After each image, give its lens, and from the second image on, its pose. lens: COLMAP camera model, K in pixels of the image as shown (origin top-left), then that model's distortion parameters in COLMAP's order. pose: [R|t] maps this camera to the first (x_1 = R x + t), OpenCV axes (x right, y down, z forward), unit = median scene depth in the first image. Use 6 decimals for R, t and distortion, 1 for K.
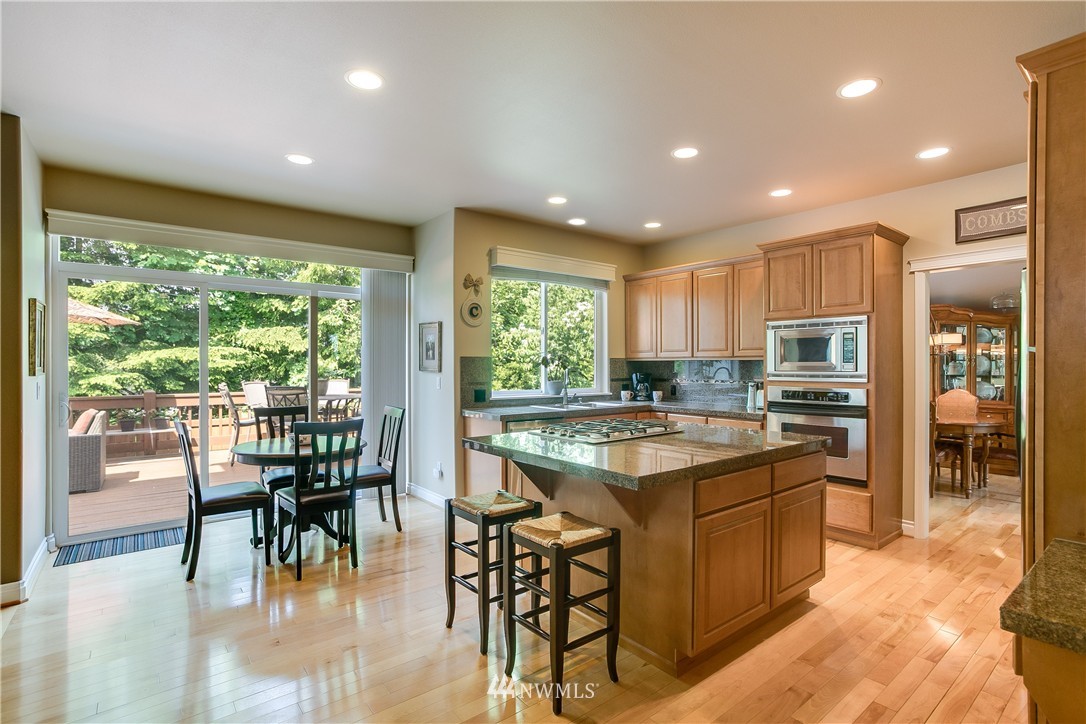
lens RADIAL K [[522.7, 0, 561.2], [0, 522.7, 368.0], [0, 0, 1]] dist [-0.017988, 0.004445]
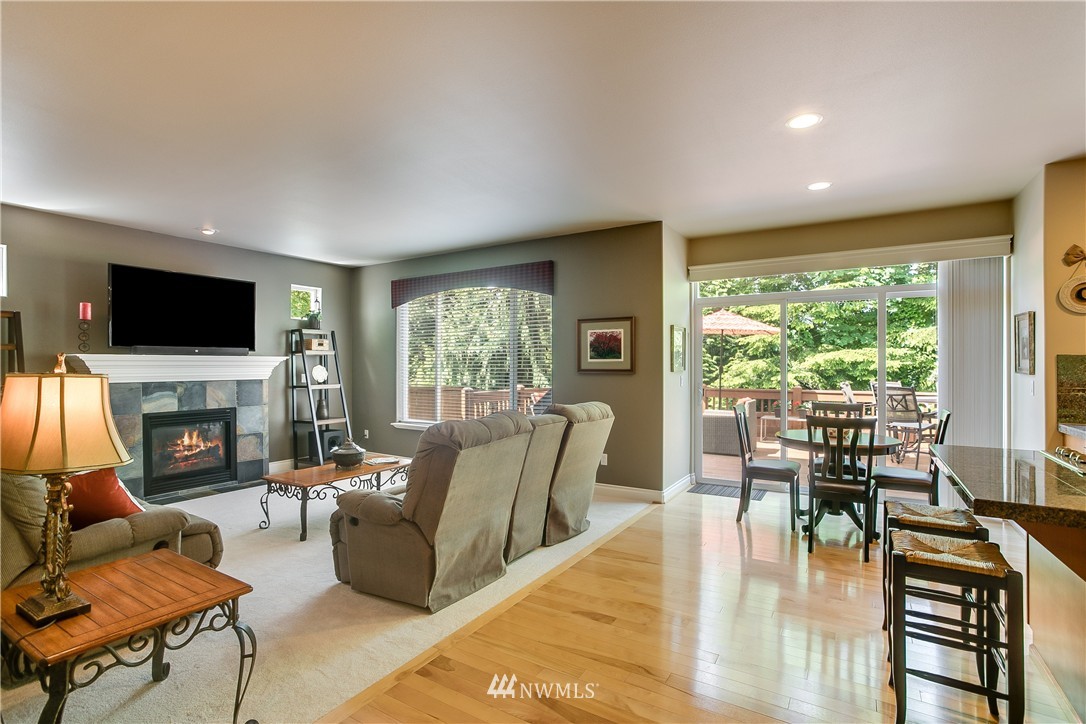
lens RADIAL K [[522.7, 0, 533.2], [0, 522.7, 368.8], [0, 0, 1]] dist [-0.017988, 0.004445]
pose [[0.317989, 0.005328, -0.948079, 0.205892], [-0.004670, 0.999981, 0.004053, -0.000272], [0.948083, 0.003139, 0.318008, 0.015732]]
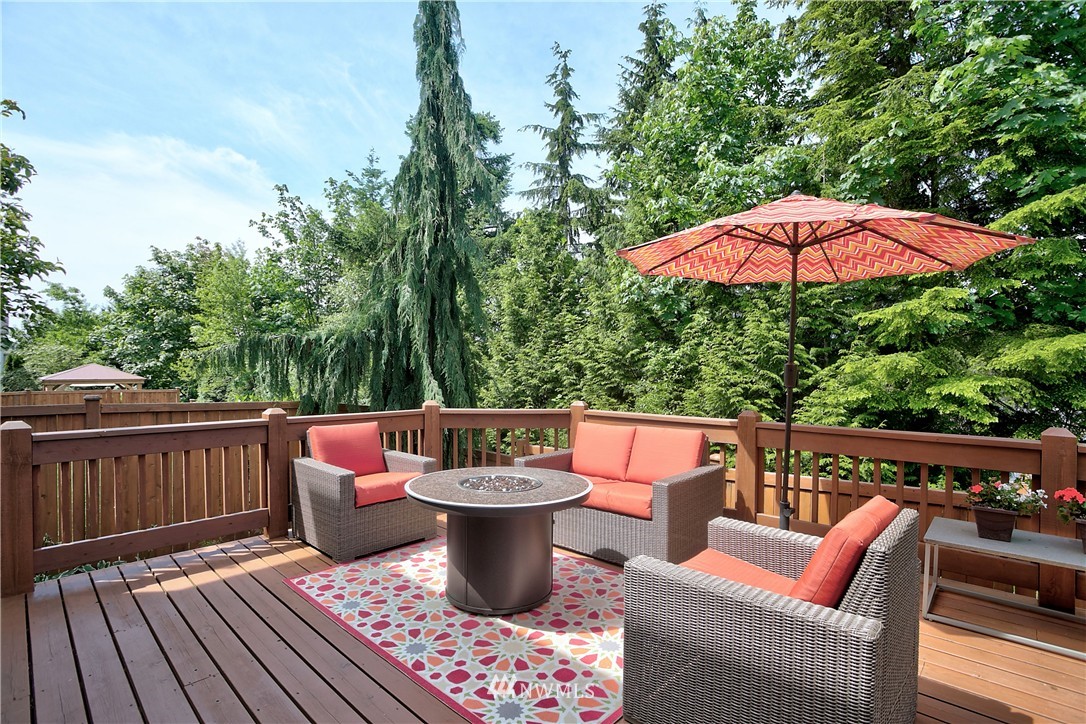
lens RADIAL K [[522.7, 0, 551.1], [0, 522.7, 368.8], [0, 0, 1]] dist [-0.017988, 0.004445]
pose [[0.152467, 0.002838, -0.988304, -0.583684], [-0.004416, 0.999988, 0.002190, 0.000712], [0.988299, 0.004031, 0.152478, 0.703531]]
